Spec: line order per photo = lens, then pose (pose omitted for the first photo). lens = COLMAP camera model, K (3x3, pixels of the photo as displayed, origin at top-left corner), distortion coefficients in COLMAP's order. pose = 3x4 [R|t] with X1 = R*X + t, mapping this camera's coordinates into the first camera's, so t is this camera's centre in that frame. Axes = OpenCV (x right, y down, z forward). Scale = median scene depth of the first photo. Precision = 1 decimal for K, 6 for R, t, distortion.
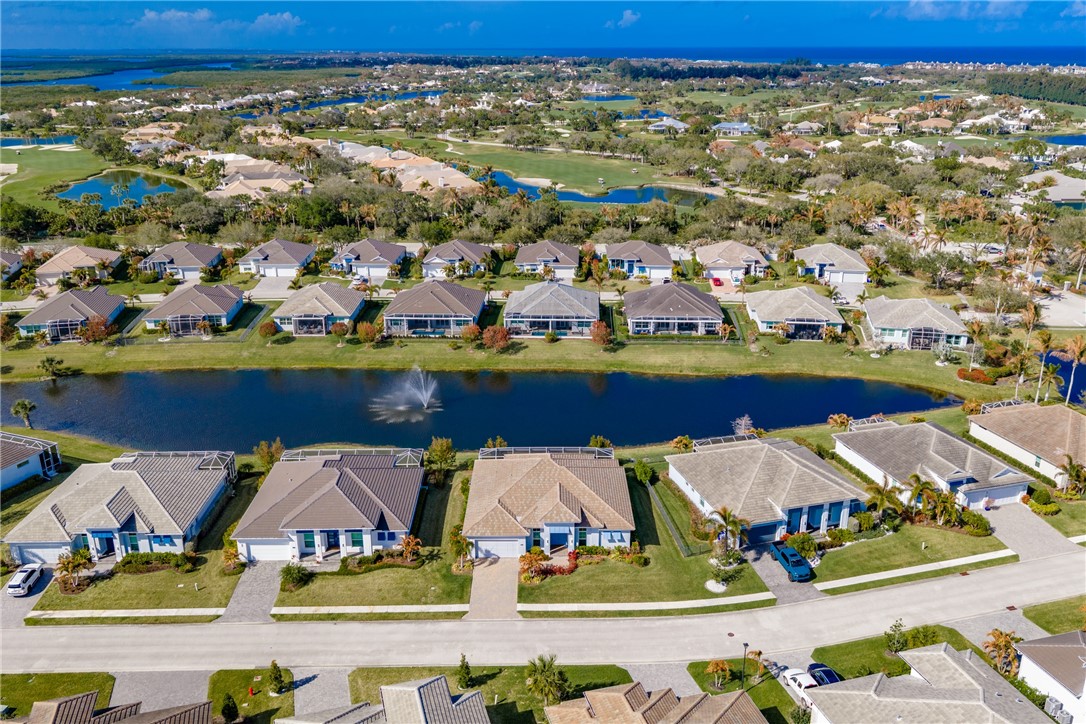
lens RADIAL K [[898.5, 0, 543.0], [0, 898.5, 362.0], [0, 0, 1]] dist [-0.000217, -0.005262]
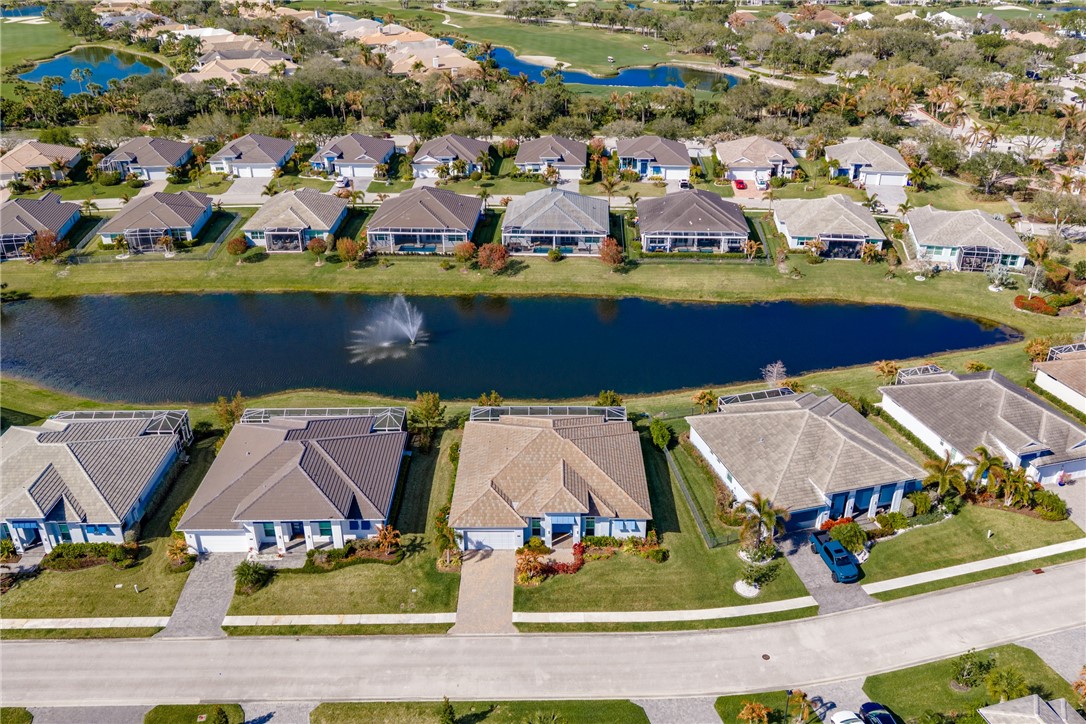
lens RADIAL K [[898.5, 0, 543.0], [0, 898.5, 362.0], [0, 0, 1]] dist [-0.000217, -0.005262]
pose [[0.999984, 0.001565, -0.005404, 0.002142], [-0.000816, 0.990734, 0.135815, -0.042946], [0.005567, -0.135808, 0.990720, 0.102171]]
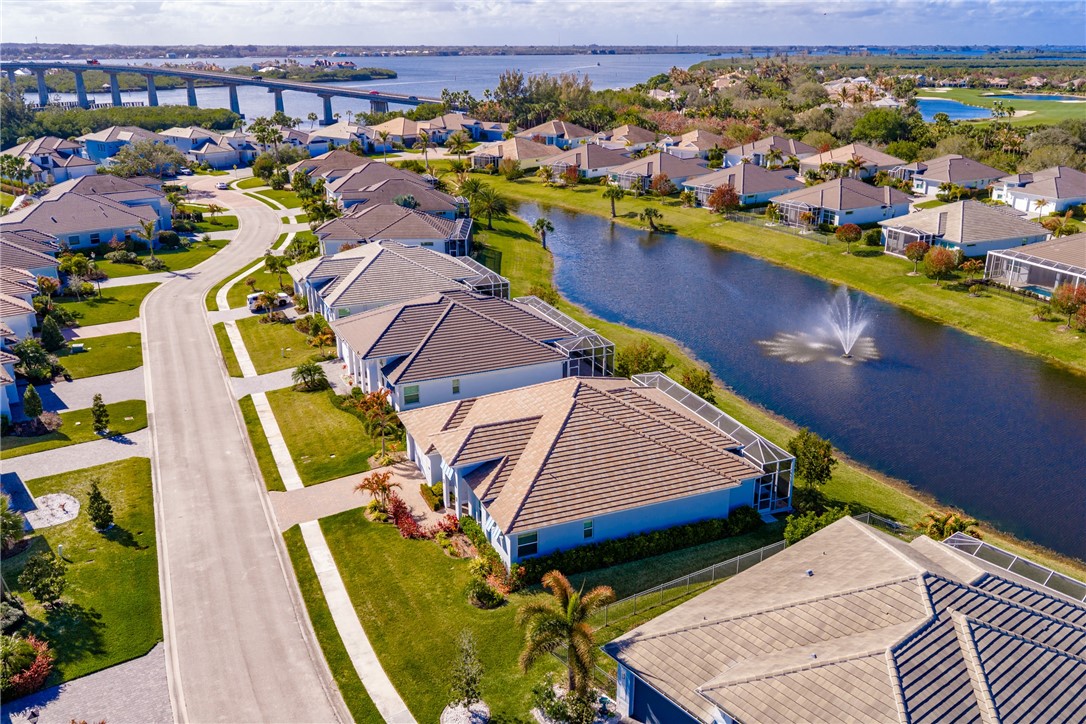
lens RADIAL K [[898.5, 0, 543.0], [0, 898.5, 362.0], [0, 0, 1]] dist [-0.000217, -0.005262]
pose [[0.377166, 0.305415, -0.874339, 0.296093], [-0.303403, 0.932711, 0.194925, -0.004080], [0.875039, 0.191758, 0.444450, 0.446584]]
